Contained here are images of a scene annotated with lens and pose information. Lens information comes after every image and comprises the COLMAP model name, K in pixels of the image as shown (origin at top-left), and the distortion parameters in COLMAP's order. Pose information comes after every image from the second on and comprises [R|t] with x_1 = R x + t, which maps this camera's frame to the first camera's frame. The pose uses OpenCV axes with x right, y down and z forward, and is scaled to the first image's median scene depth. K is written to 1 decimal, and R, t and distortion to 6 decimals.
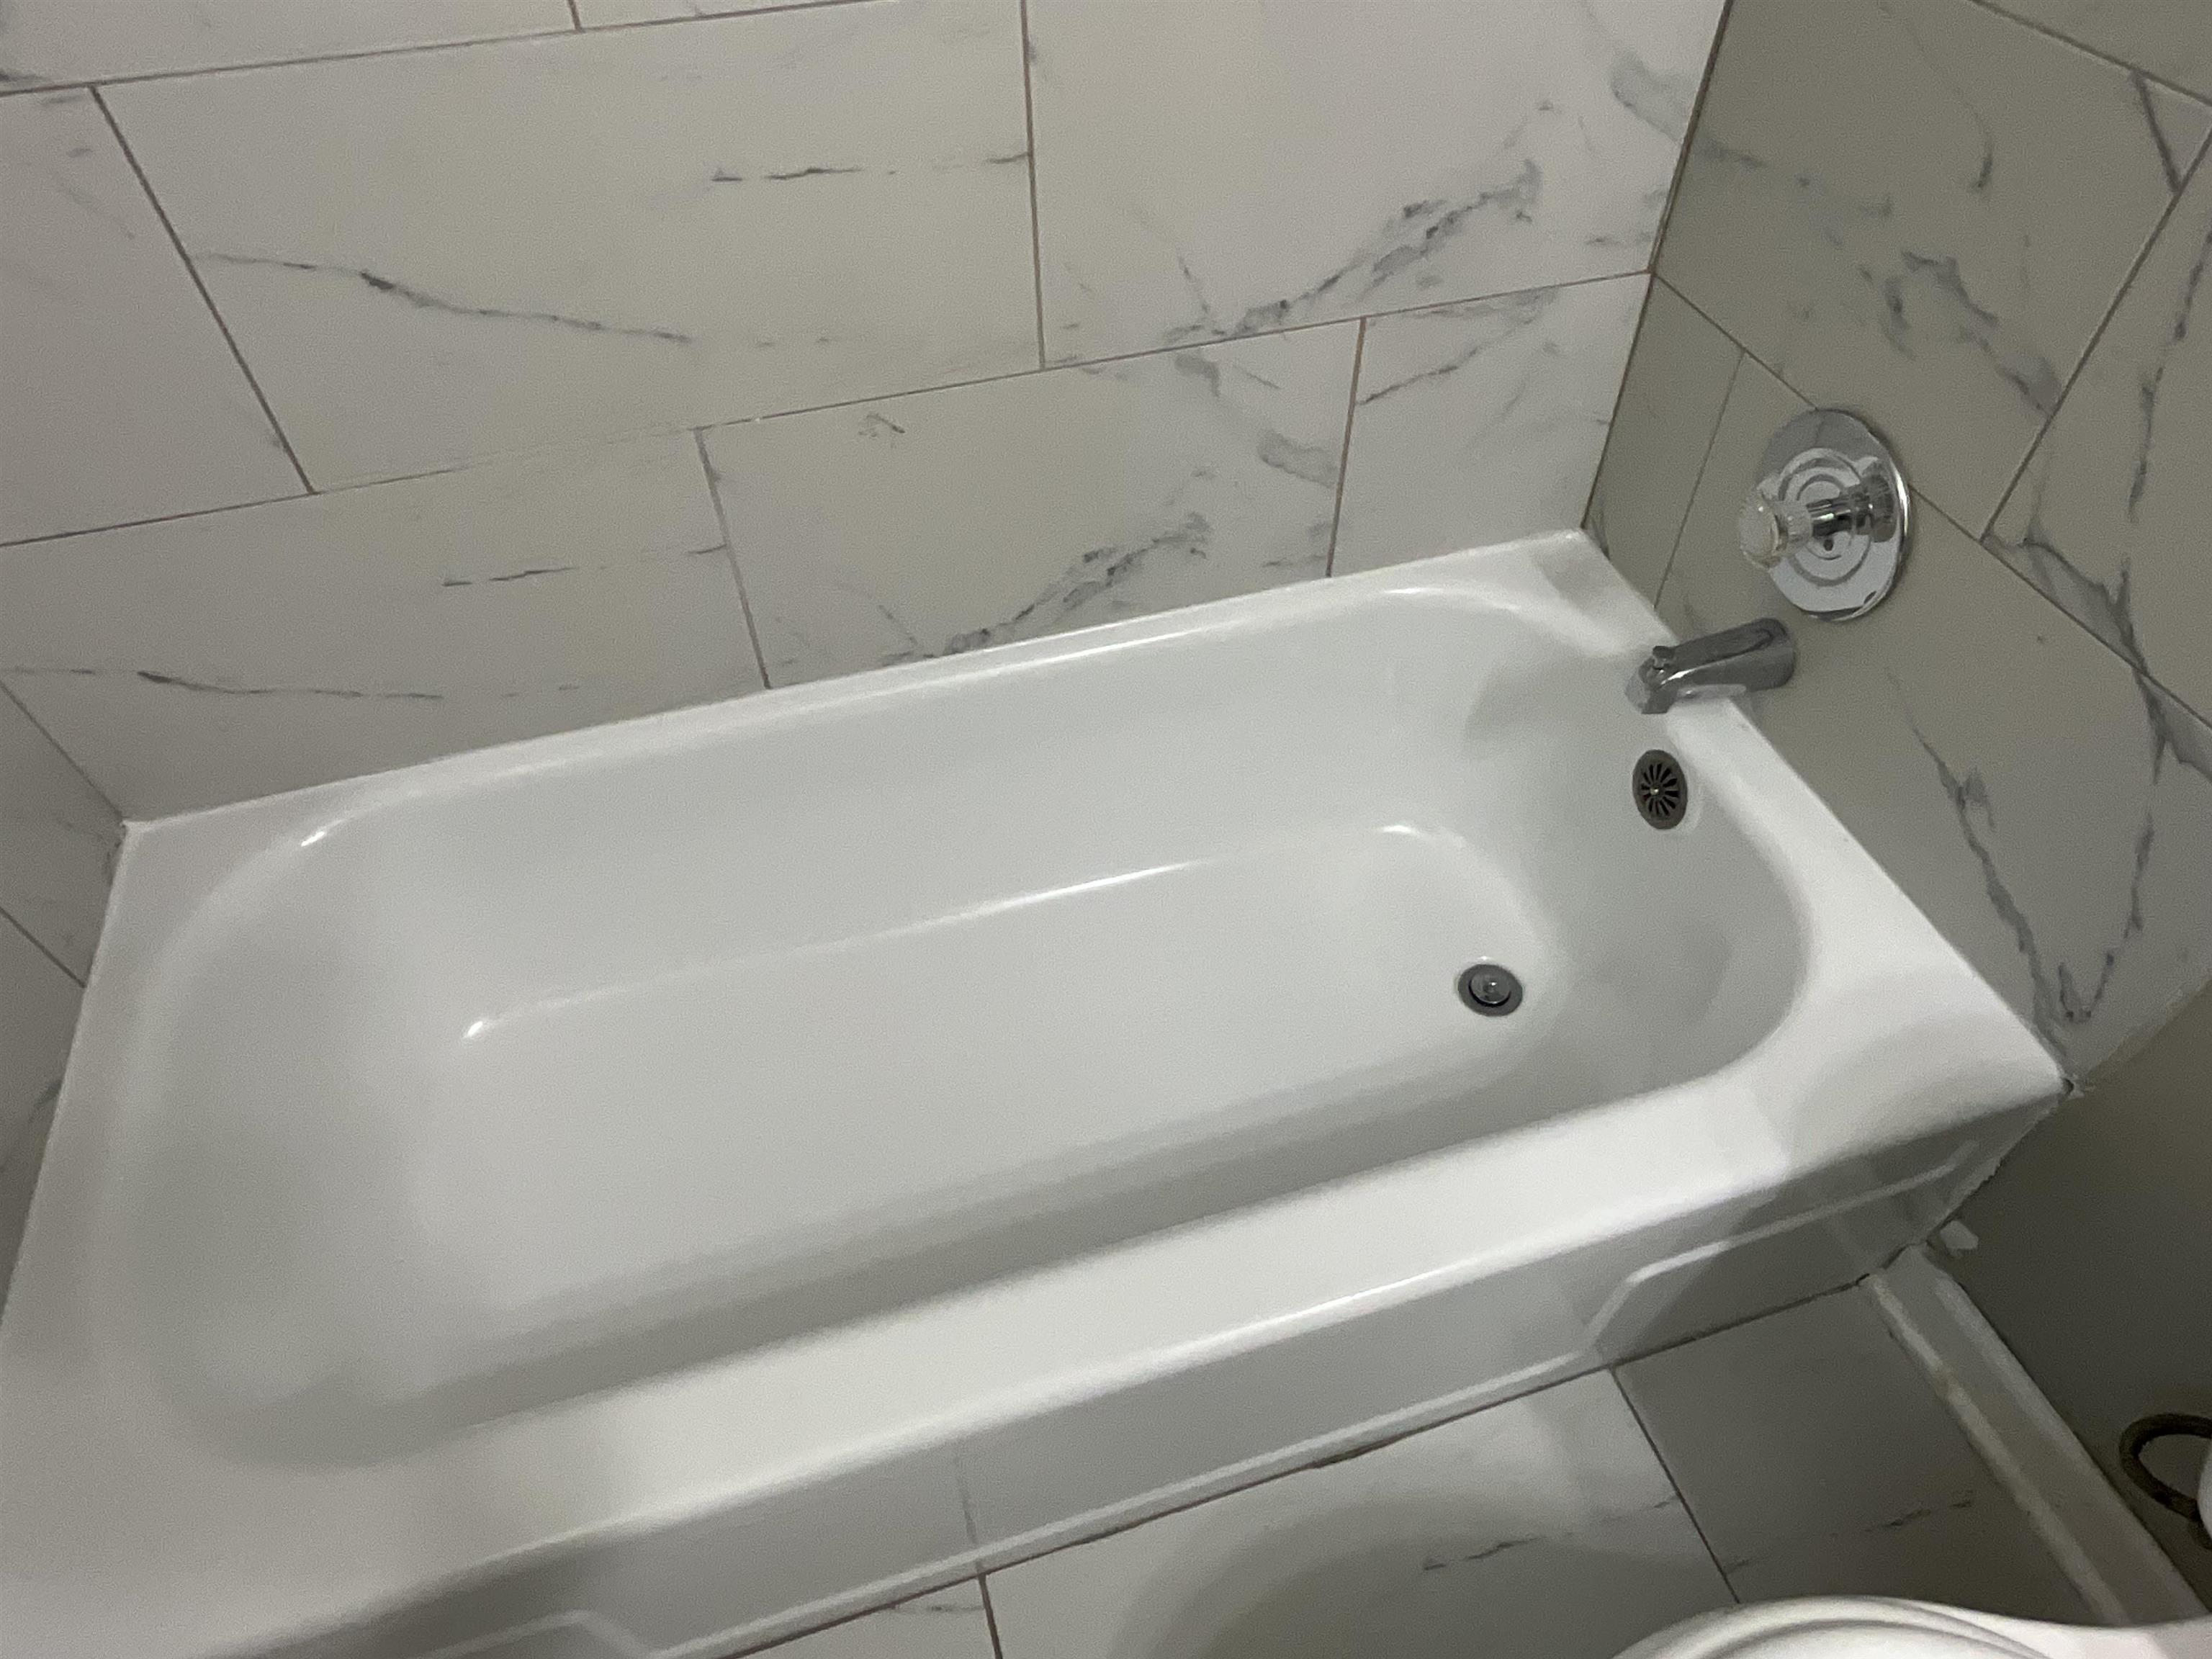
lens RADIAL K [[1325.9, 0, 1106.0], [0, 1325.9, 829.5], [0, 0, 1]] dist [-0.011500, 0.003824]
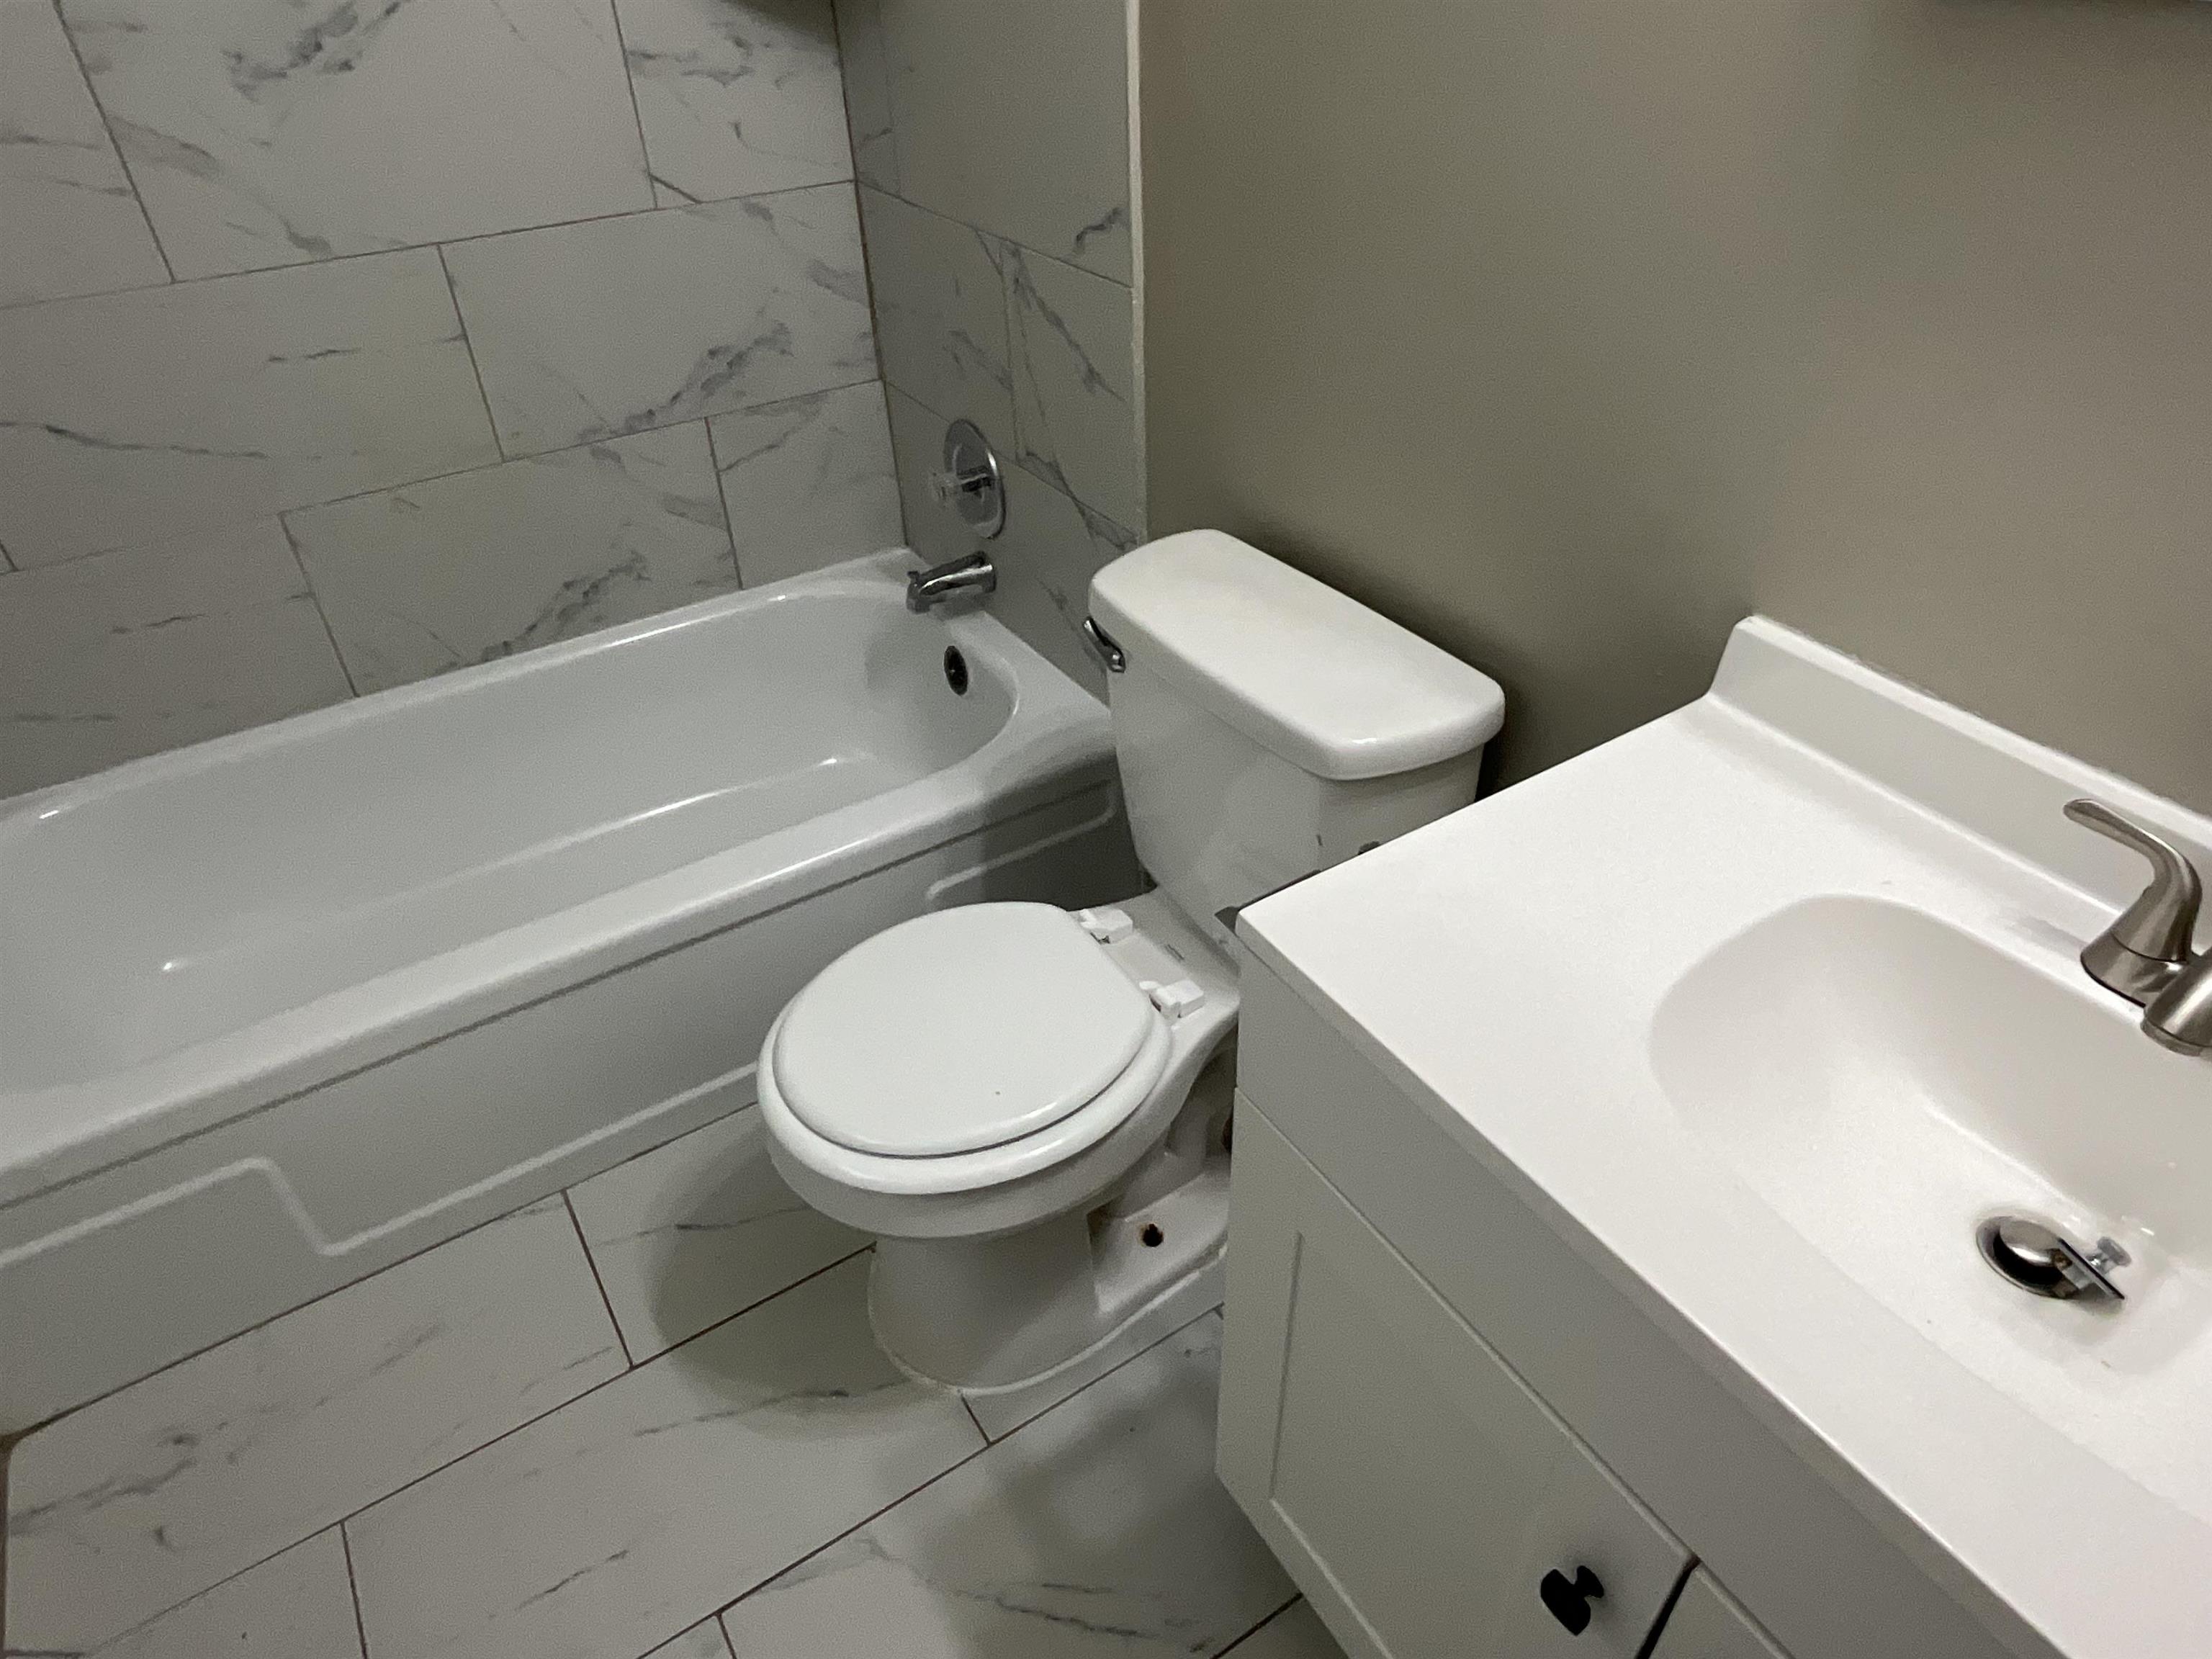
lens RADIAL K [[1325.9, 0, 1106.0], [0, 1325.9, 829.5], [0, 0, 1]] dist [-0.011500, 0.003824]
pose [[0.960753, -0.175913, 0.214493, 0.230809], [0.216210, 0.959292, -0.181694, 0.535507], [-0.173799, 0.220939, 0.959677, -0.594553]]
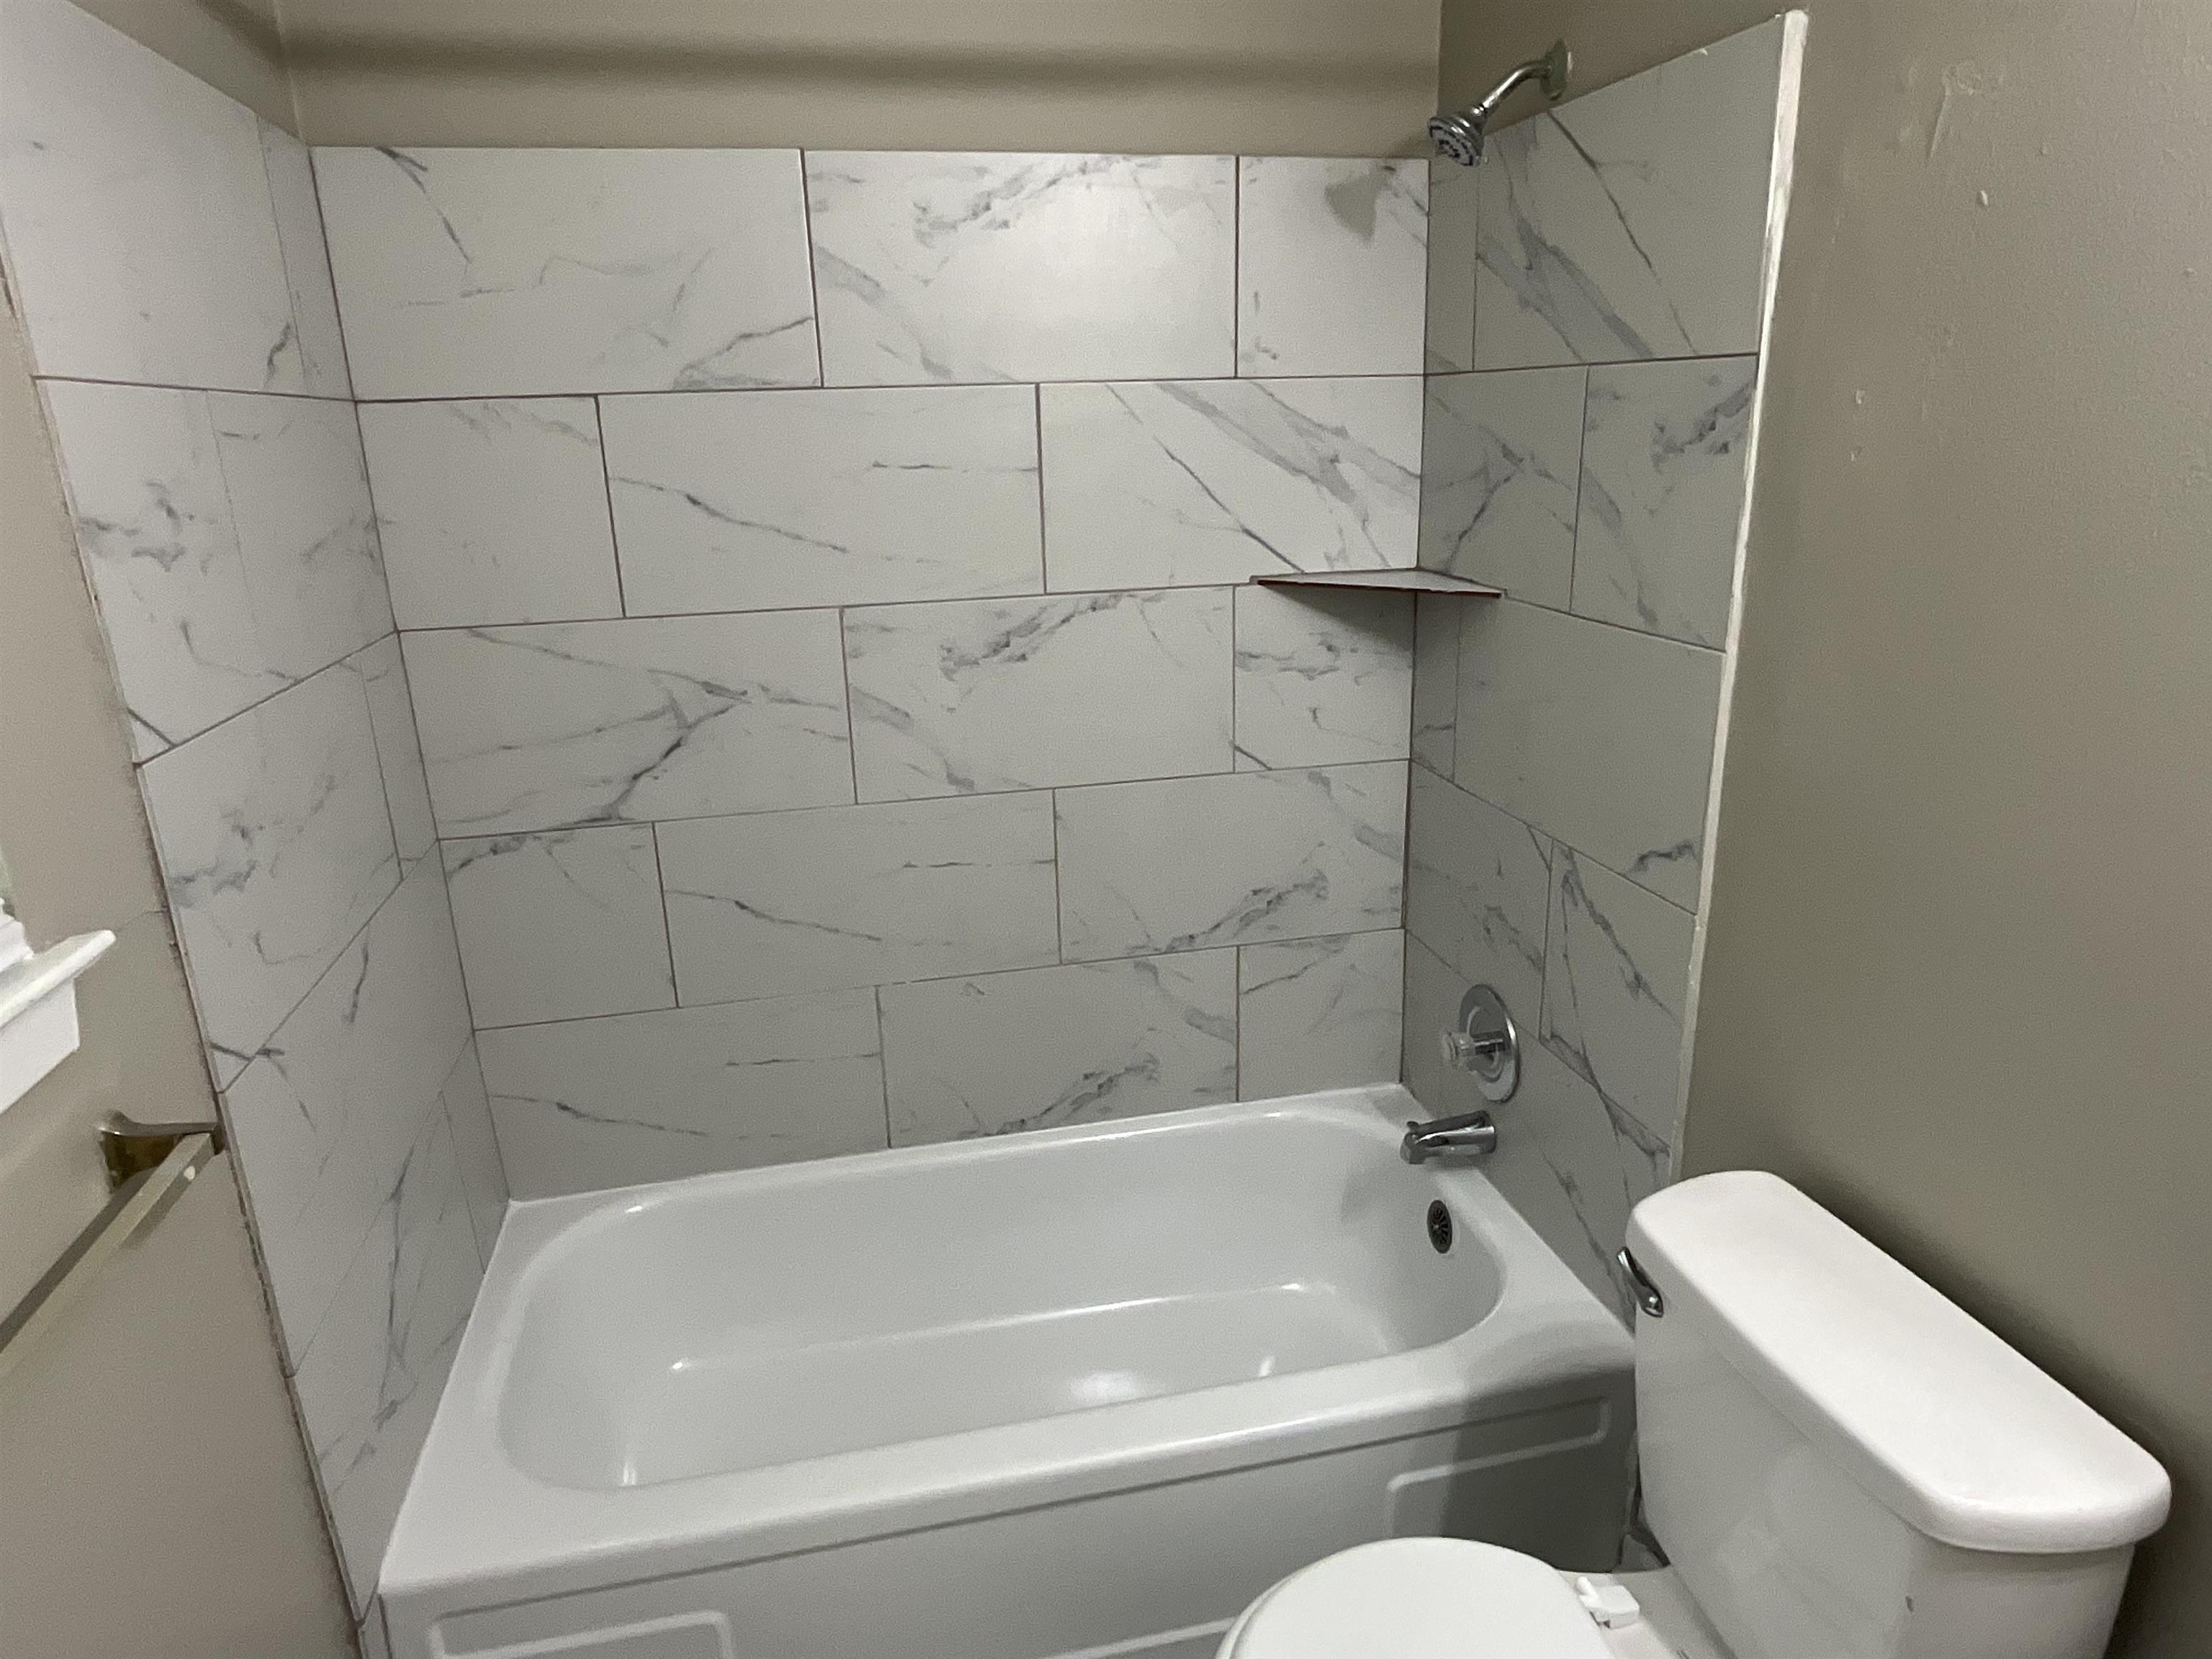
lens RADIAL K [[1325.9, 0, 1106.0], [0, 1325.9, 829.5], [0, 0, 1]] dist [-0.011500, 0.003824]
pose [[0.997346, 0.010076, -0.072101, 0.142442], [-0.045848, 0.856240, -0.514540, 0.429028], [0.056551, 0.516480, 0.854430, -0.663510]]
